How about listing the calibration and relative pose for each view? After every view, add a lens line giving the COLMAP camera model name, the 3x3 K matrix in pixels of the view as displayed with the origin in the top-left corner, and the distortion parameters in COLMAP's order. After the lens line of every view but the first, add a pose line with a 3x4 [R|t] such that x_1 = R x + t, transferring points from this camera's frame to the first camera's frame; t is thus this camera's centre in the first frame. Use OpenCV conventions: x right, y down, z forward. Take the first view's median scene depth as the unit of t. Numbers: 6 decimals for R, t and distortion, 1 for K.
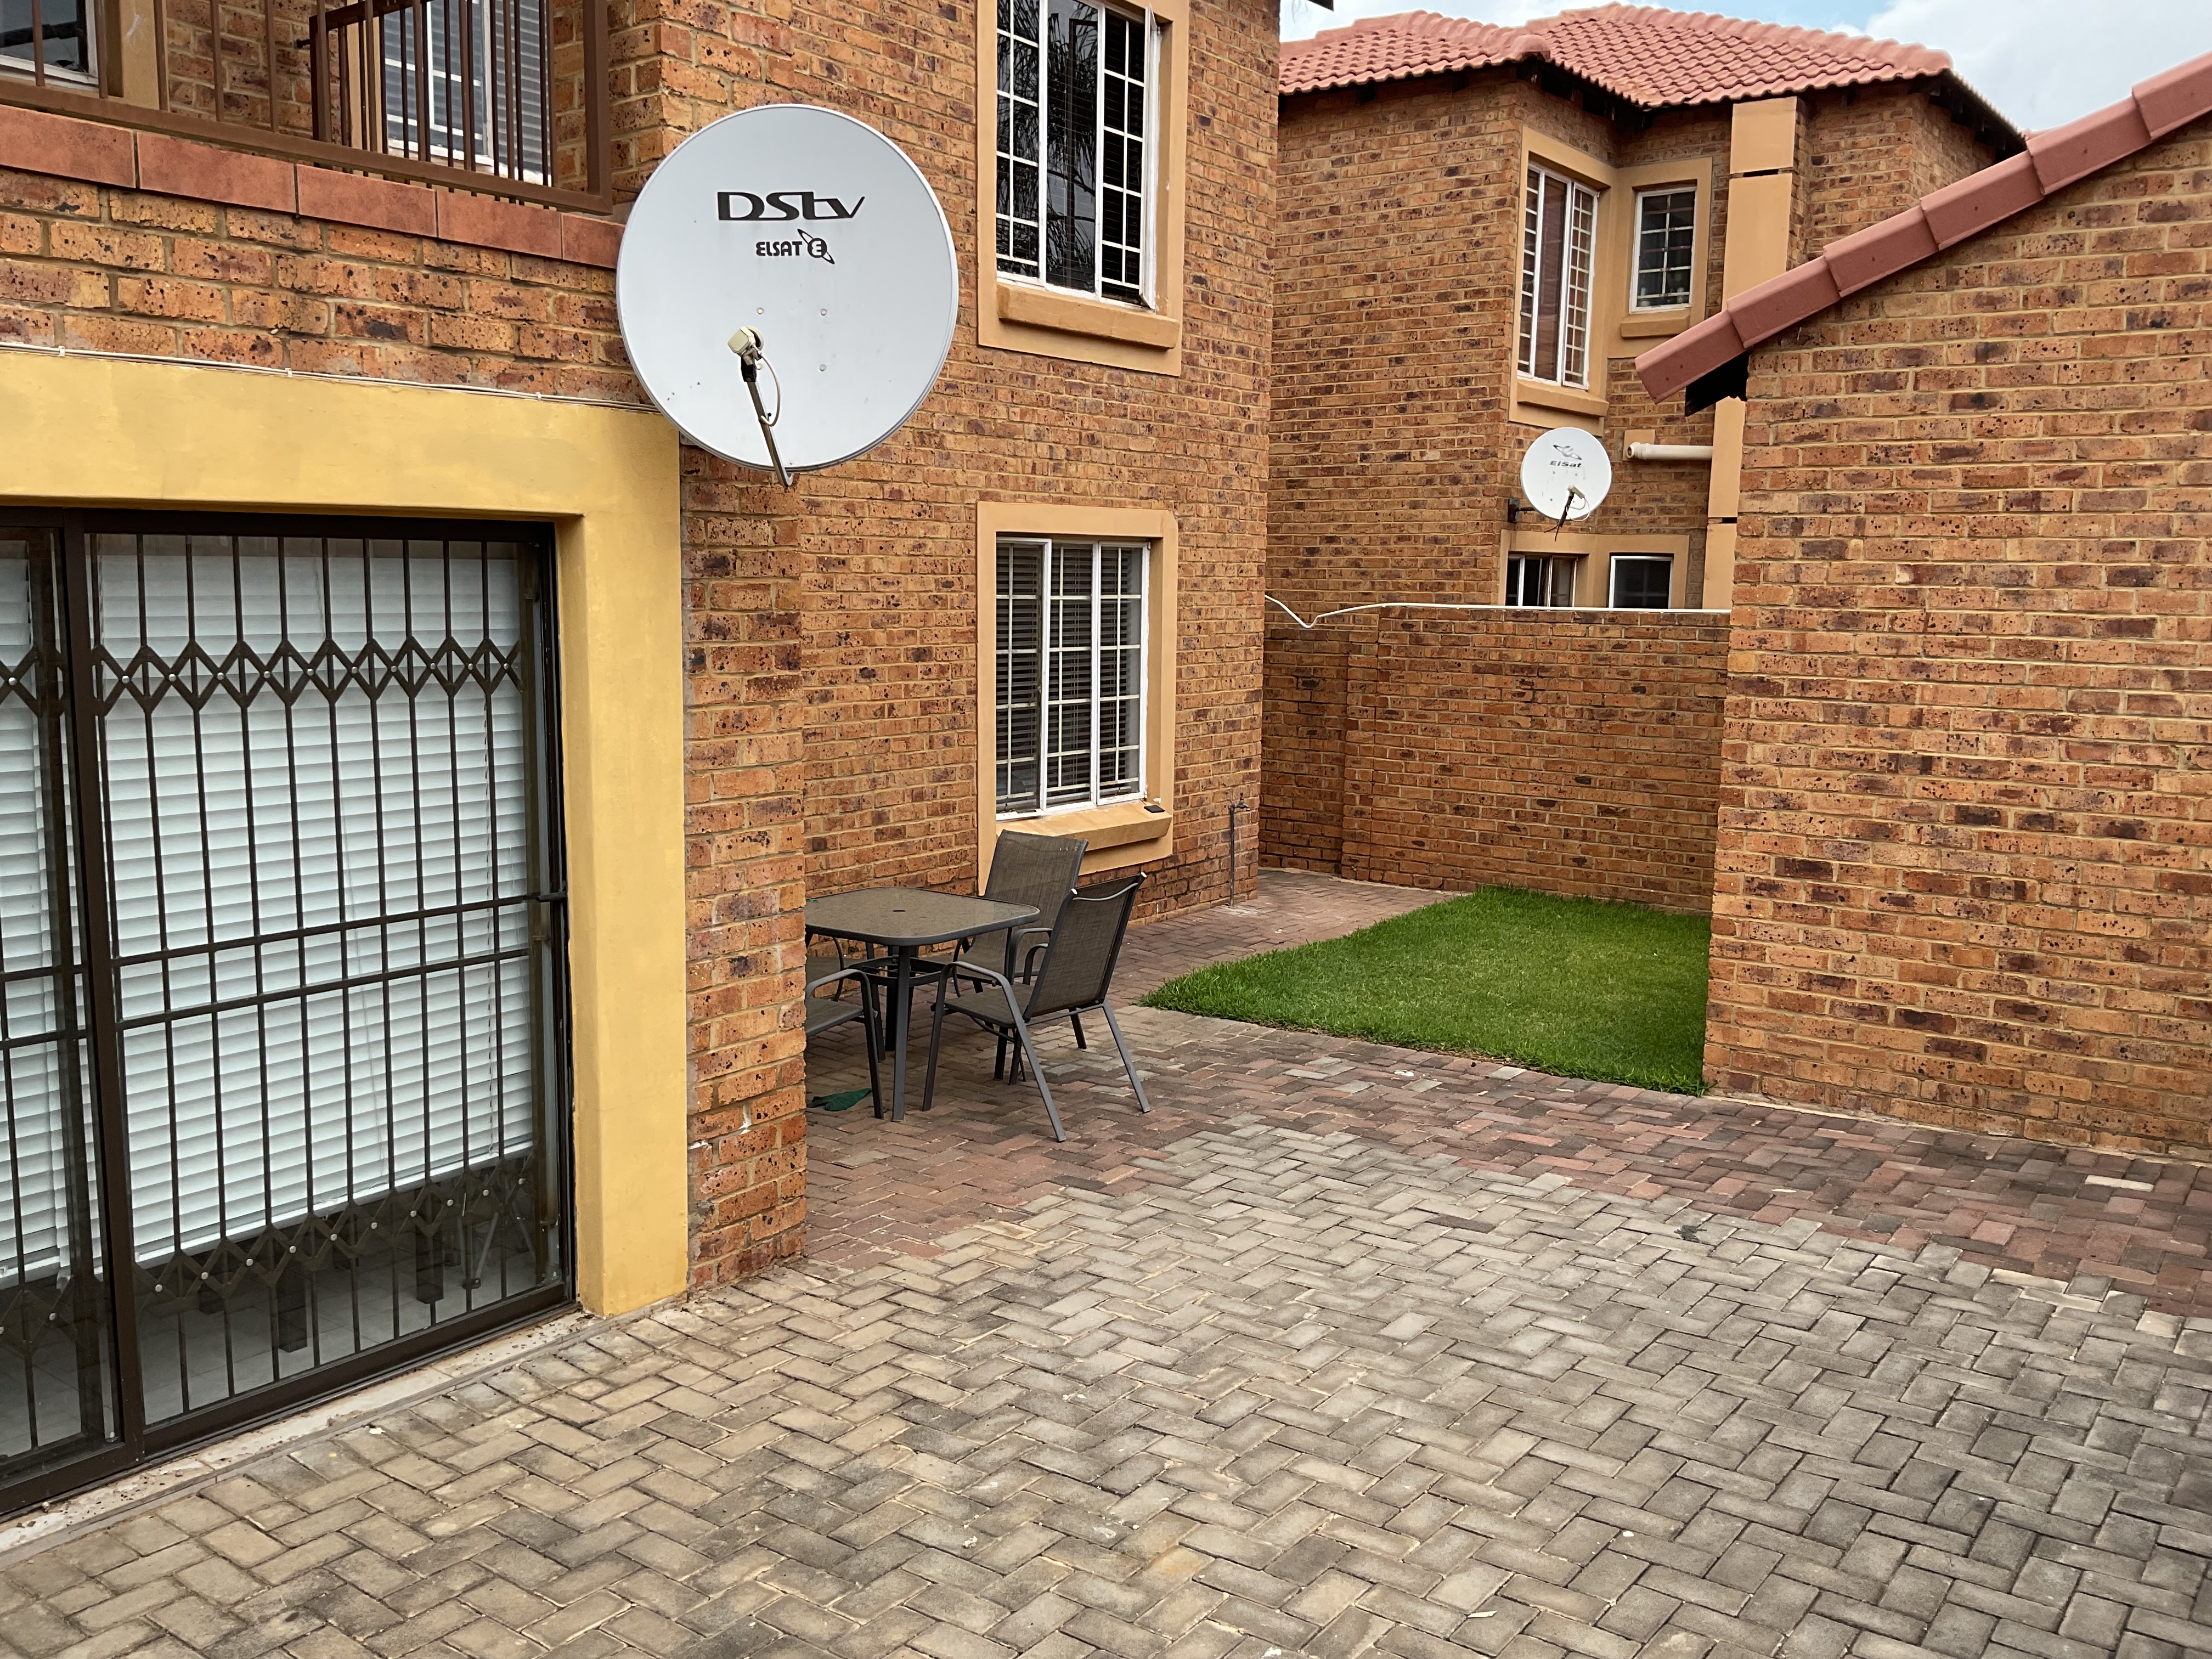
lens RADIAL K [[1855.7, 0, 1100.4], [0, 1855.7, 811.0], [0, 0, 1]] dist [0.107483, -0.203597]
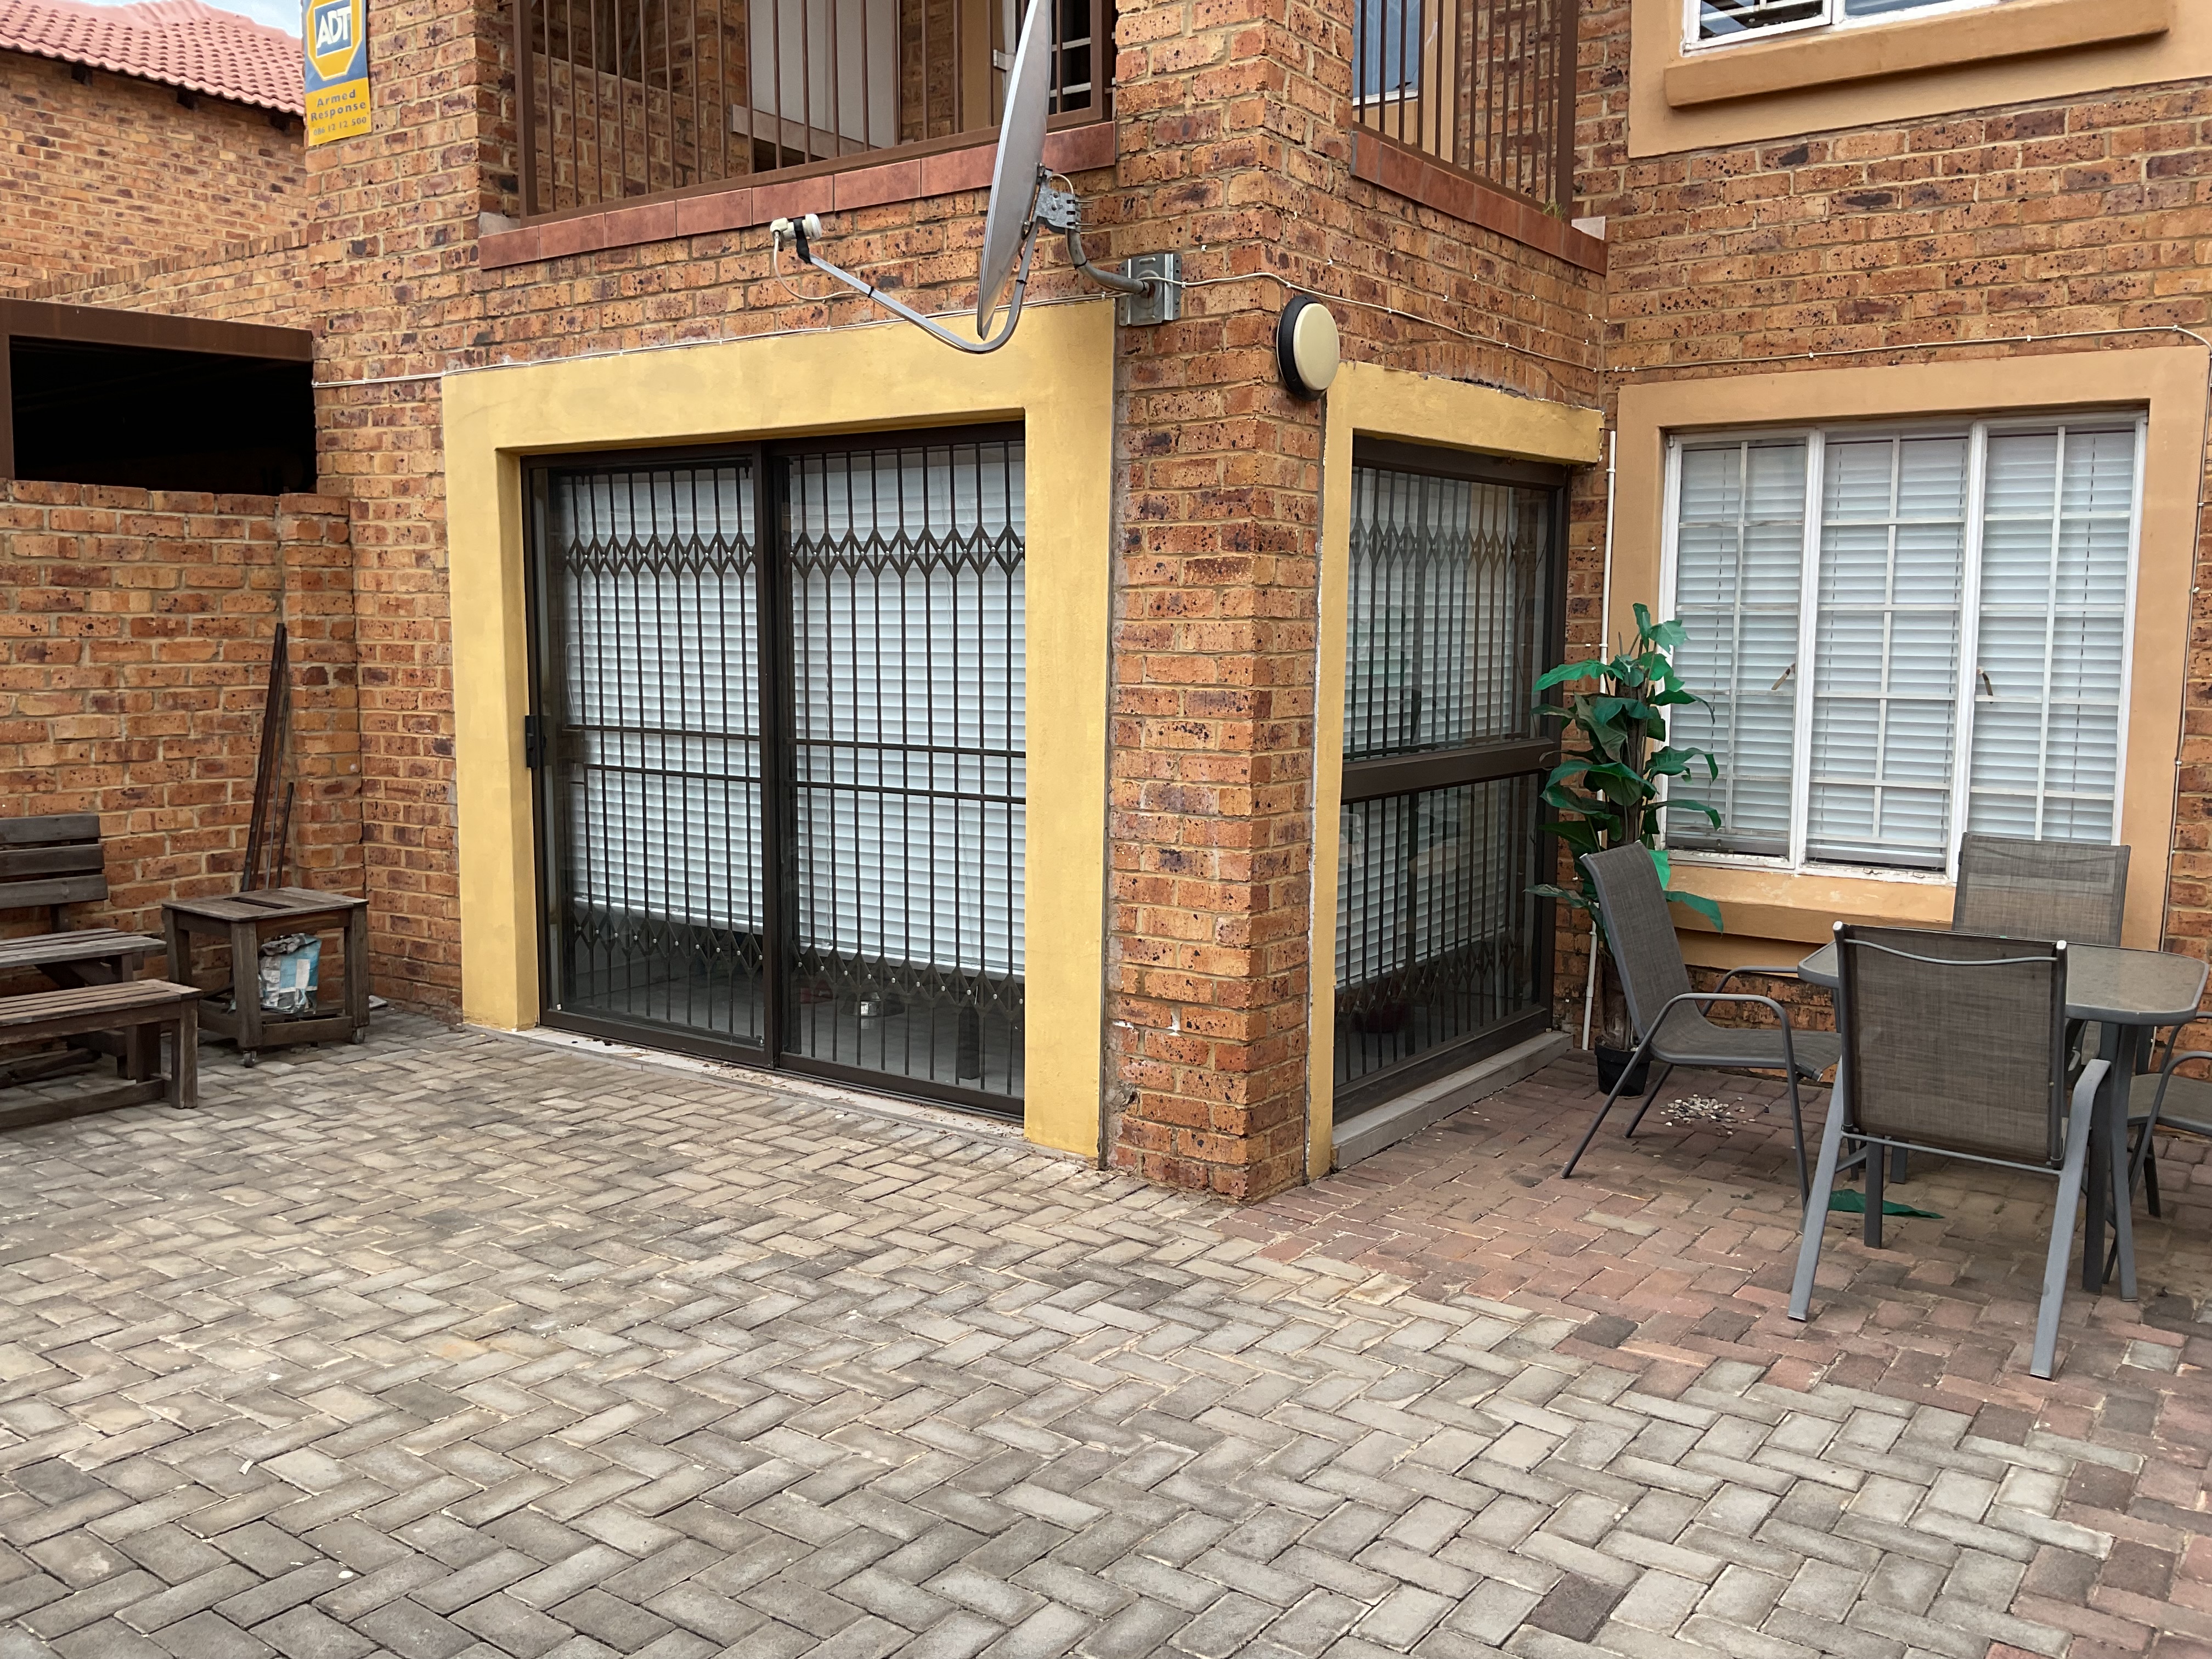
lens RADIAL K [[1855.7, 0, 1101.2], [0, 1855.7, 813.3], [0, 0, 1]] dist [0.107483, -0.203597]
pose [[0.011039, 0.090653, -0.995821, 0.794798], [-0.134022, 0.987031, 0.088367, -0.021616], [0.990917, 0.132487, 0.023046, 0.975953]]
